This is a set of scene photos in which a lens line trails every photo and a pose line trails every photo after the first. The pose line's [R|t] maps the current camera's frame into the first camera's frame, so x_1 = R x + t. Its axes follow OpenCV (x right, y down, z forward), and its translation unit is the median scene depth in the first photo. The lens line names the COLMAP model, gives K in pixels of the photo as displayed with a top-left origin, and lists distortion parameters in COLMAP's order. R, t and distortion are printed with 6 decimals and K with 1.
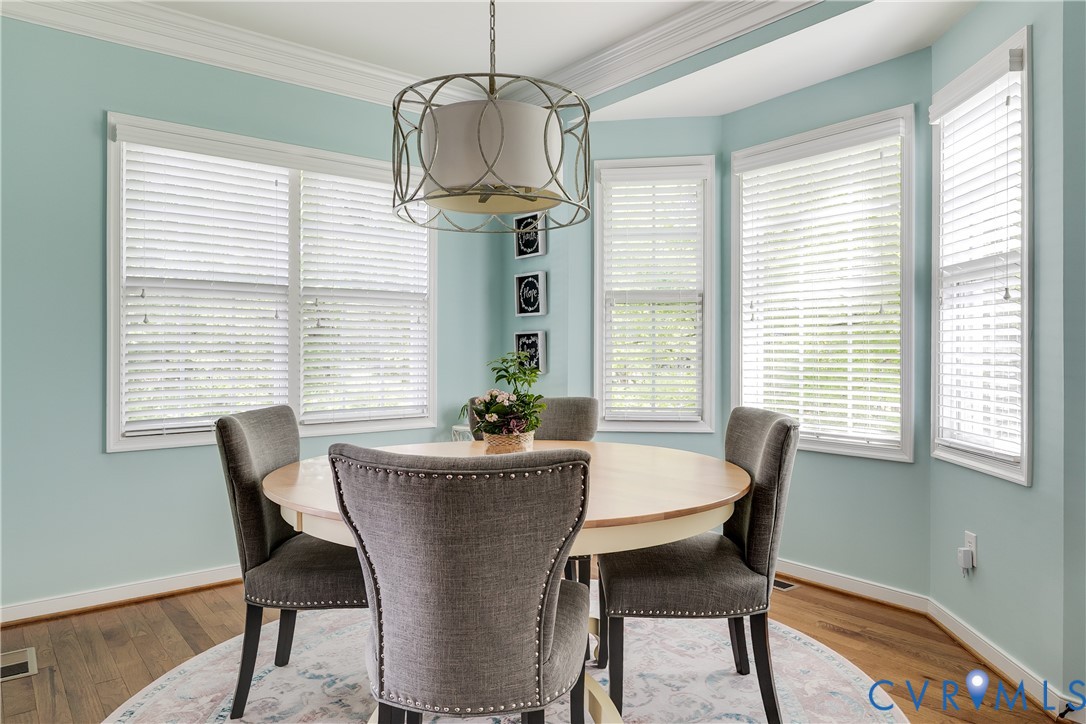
lens RADIAL K [[726.8, 0, 554.3], [0, 726.8, 343.9], [0, 0, 1]] dist [0.008324, 0.002874]
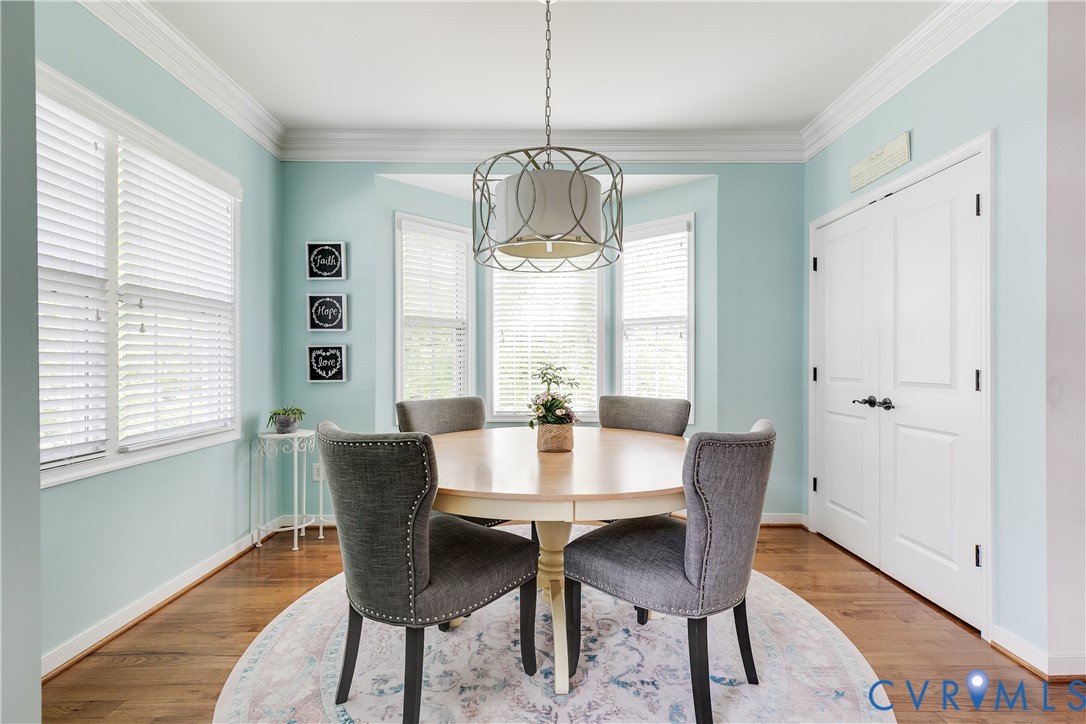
lens RADIAL K [[492.9, 0, 541.8], [0, 492.9, 363.1], [0, 0, 1]] dist [0.014951, -0.001144]
pose [[0.609144, -0.000948, 0.793059, -0.461414], [-0.007702, 0.999945, 0.007112, 0.003145], [-0.793022, -0.010440, 0.609103, 0.268707]]
